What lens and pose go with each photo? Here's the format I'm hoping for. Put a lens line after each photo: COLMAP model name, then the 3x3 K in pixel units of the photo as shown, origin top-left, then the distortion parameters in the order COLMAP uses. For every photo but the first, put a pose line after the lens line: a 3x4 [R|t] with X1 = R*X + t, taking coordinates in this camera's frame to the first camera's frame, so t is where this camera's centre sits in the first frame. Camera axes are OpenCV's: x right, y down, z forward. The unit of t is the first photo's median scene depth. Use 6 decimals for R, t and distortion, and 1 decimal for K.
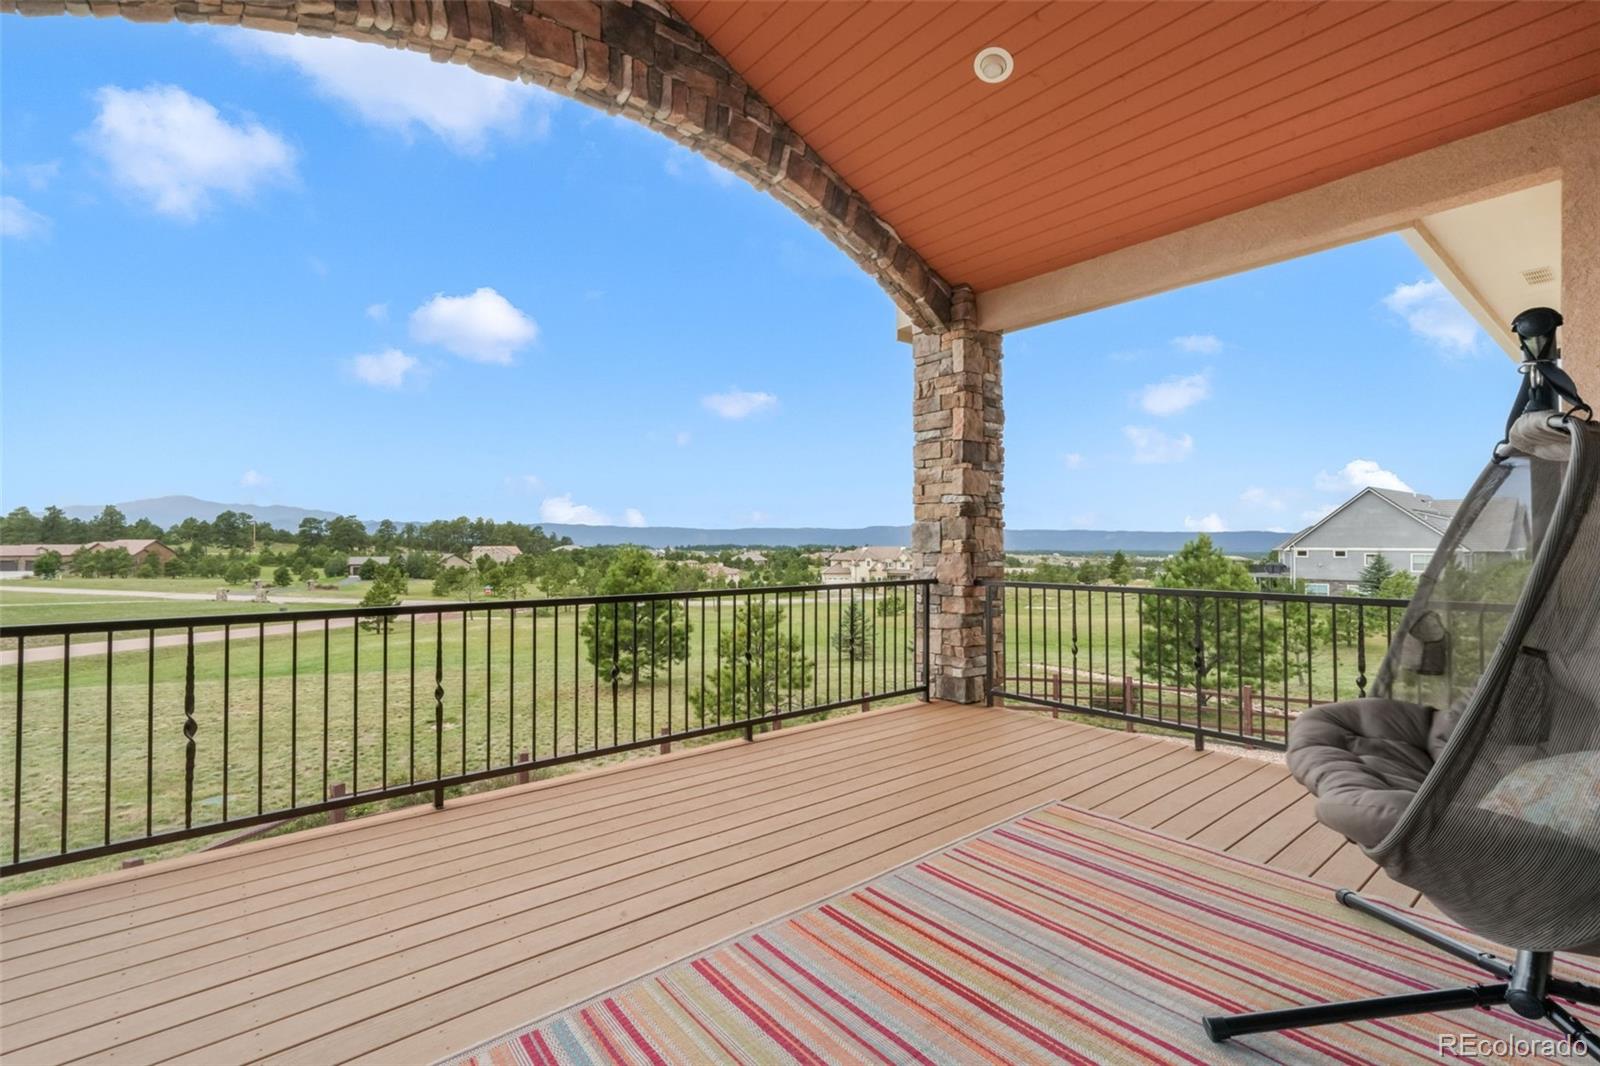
lens RADIAL K [[720.2, 0, 790.0], [0, 720.2, 538.3], [0, 0, 1]] dist [-0.000084, 0.000339]
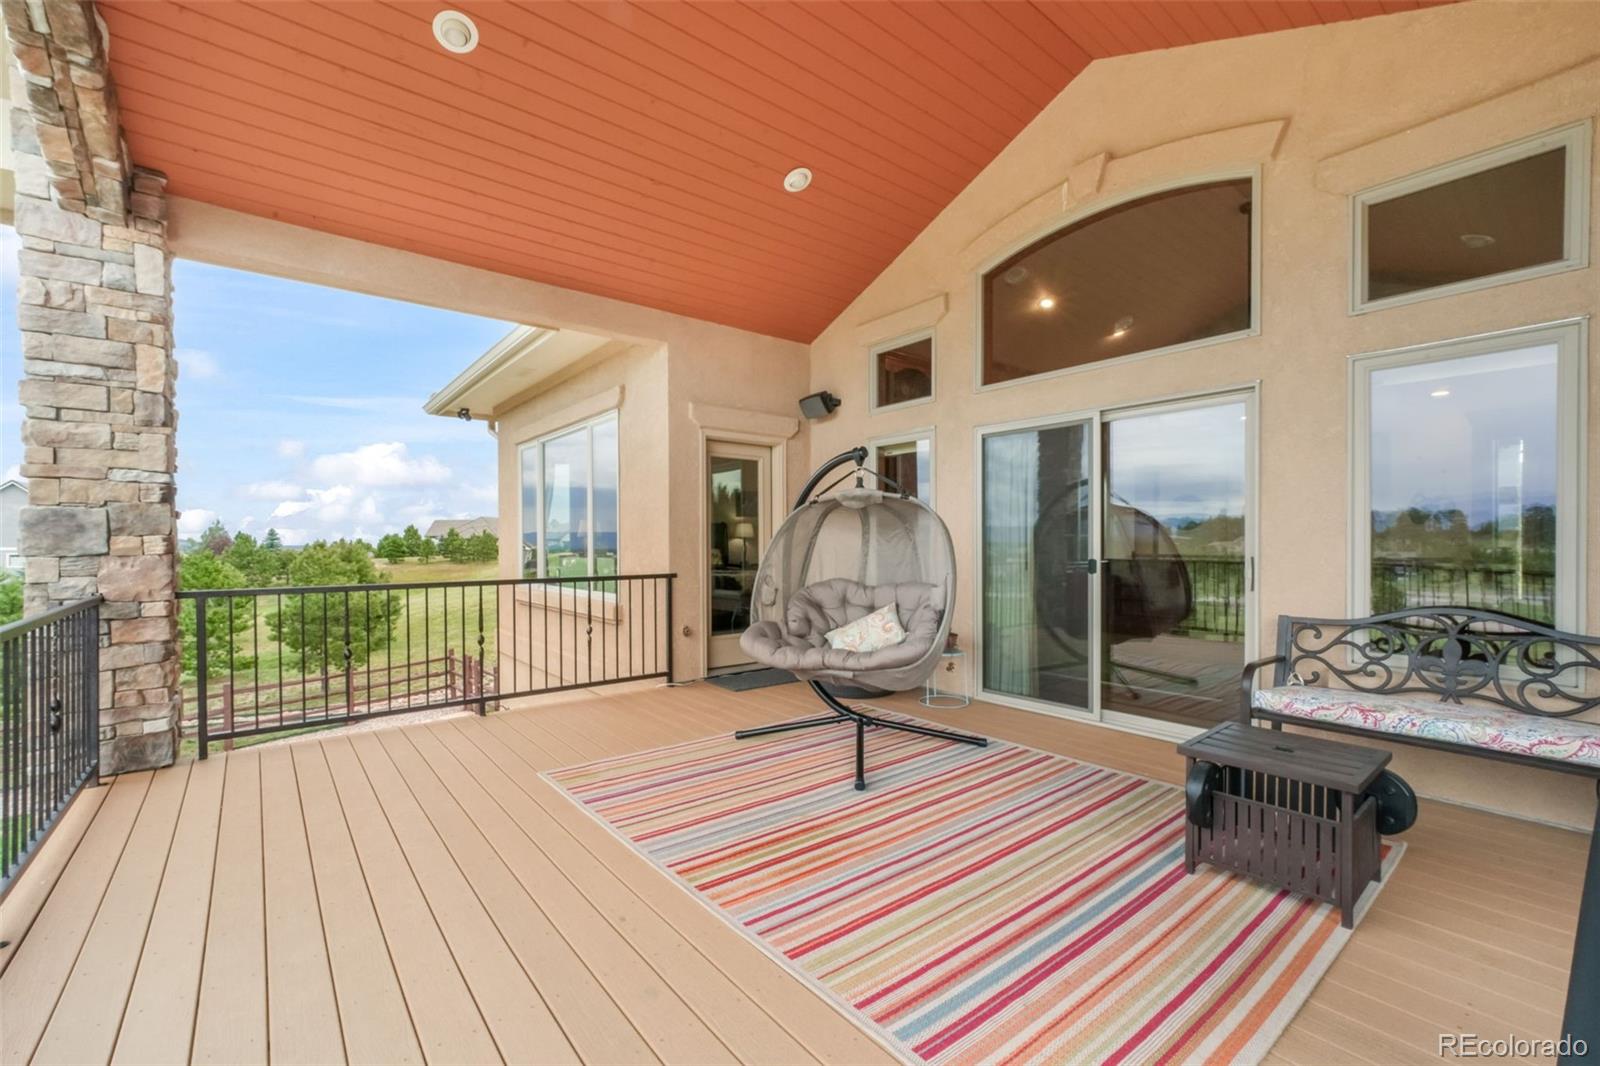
lens RADIAL K [[676.5, 0, 780.3], [0, 676.5, 541.7], [0, 0, 1]] dist [0.001754, 0.000116]
pose [[0.023710, -0.005919, 0.999701, -0.409623], [-0.006451, 0.999961, 0.006074, -0.000257], [-0.999698, -0.006593, 0.023671, 0.377947]]
